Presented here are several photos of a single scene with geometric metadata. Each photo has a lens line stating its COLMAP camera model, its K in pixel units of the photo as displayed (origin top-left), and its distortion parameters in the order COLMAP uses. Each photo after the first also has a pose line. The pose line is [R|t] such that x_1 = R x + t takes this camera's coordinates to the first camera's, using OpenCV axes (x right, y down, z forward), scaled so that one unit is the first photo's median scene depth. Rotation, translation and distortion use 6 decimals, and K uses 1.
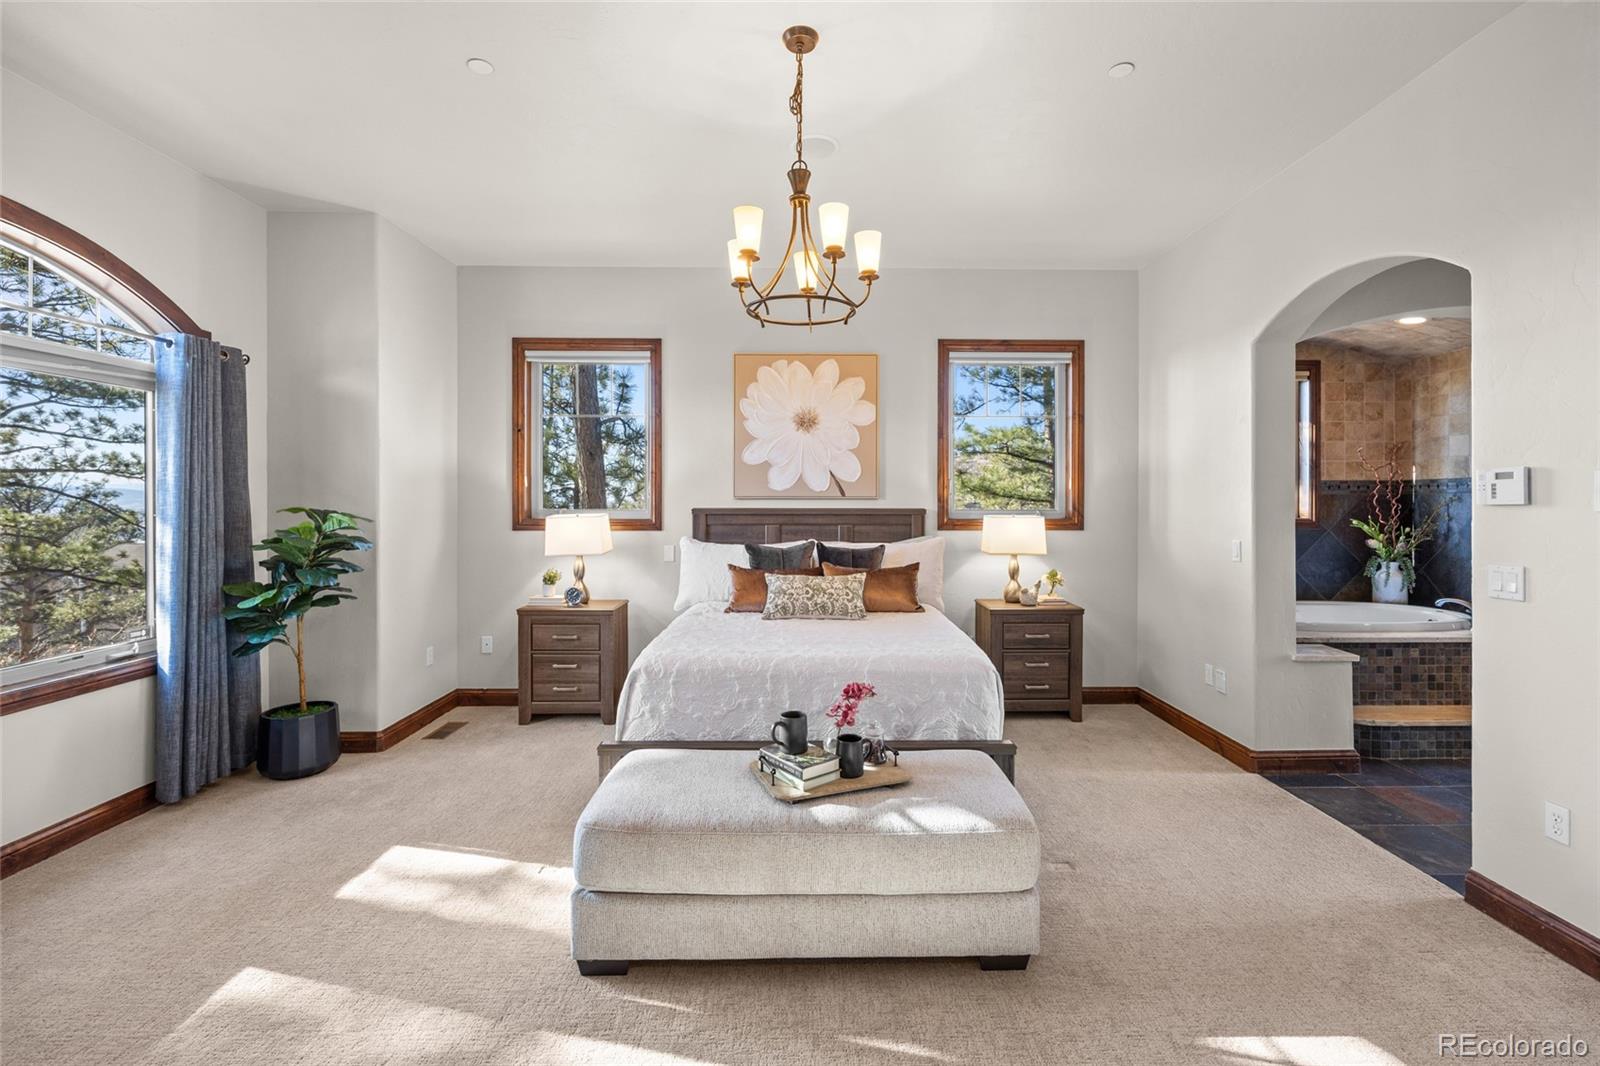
lens RADIAL K [[705.1, 0, 803.7], [0, 705.1, 519.6], [0, 0, 1]] dist [-0.000245, 0.001104]
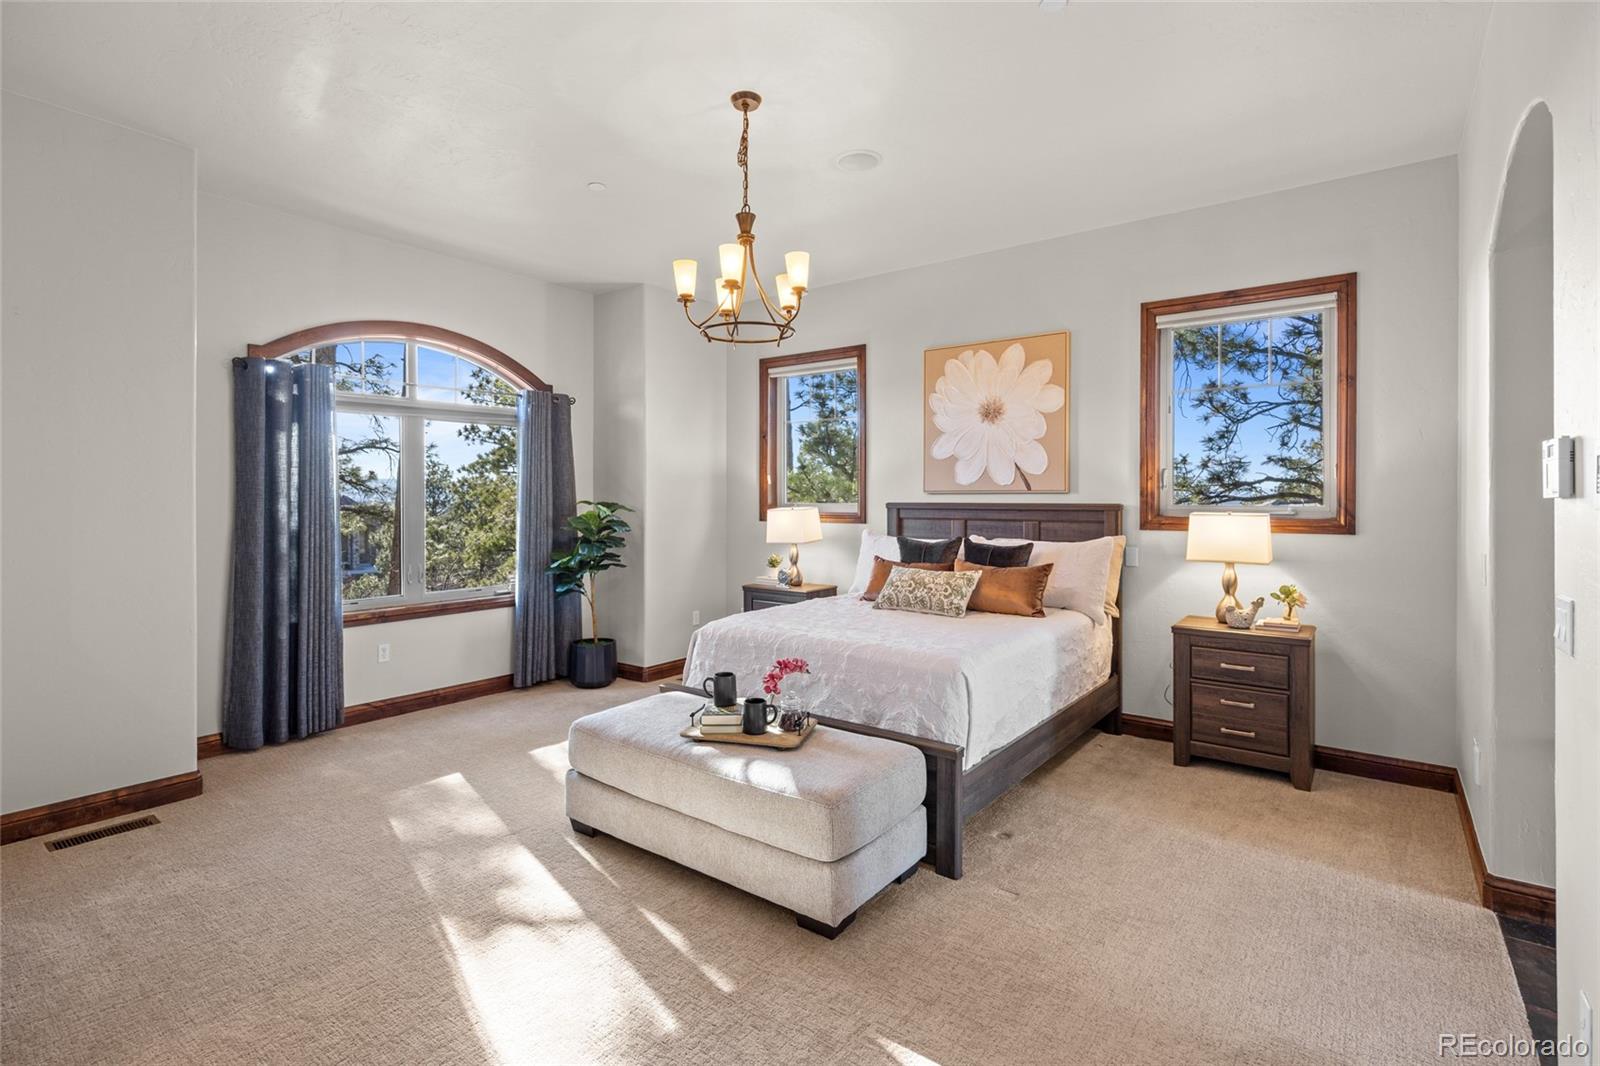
lens RADIAL K [[749.2, 0, 778.3], [0, 749.2, 510.5], [0, 0, 1]] dist [0.001980, 0.001479]
pose [[0.783760, 0.009653, -0.620988, 0.458332], [-0.014058, 0.999899, -0.002200, 0.000432], [0.620904, 0.010454, 0.783817, 0.031560]]
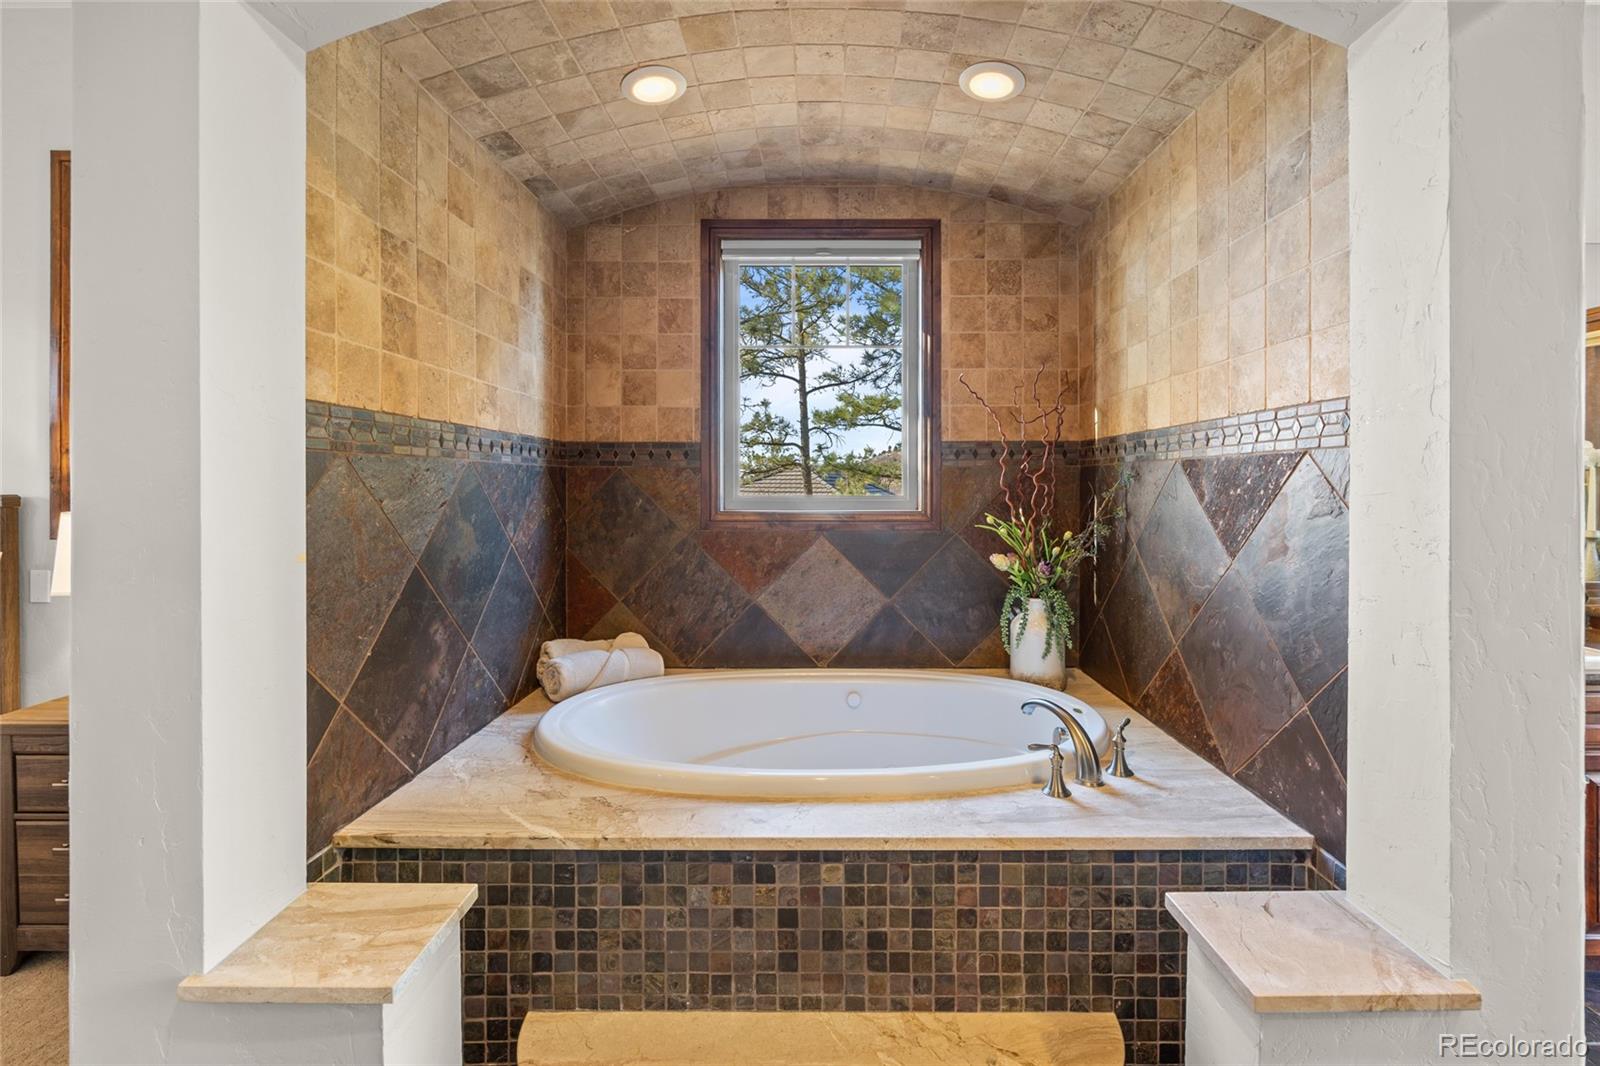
lens RADIAL K [[705.1, 0, 823.6], [0, 705.1, 484.9], [0, 0, 1]] dist [-0.000245, 0.001104]
pose [[0.999741, 0.002348, -0.022655, 0.829062], [-0.002608, 0.999931, -0.011461, -0.020193], [0.022627, 0.011517, 0.999678, 0.581457]]
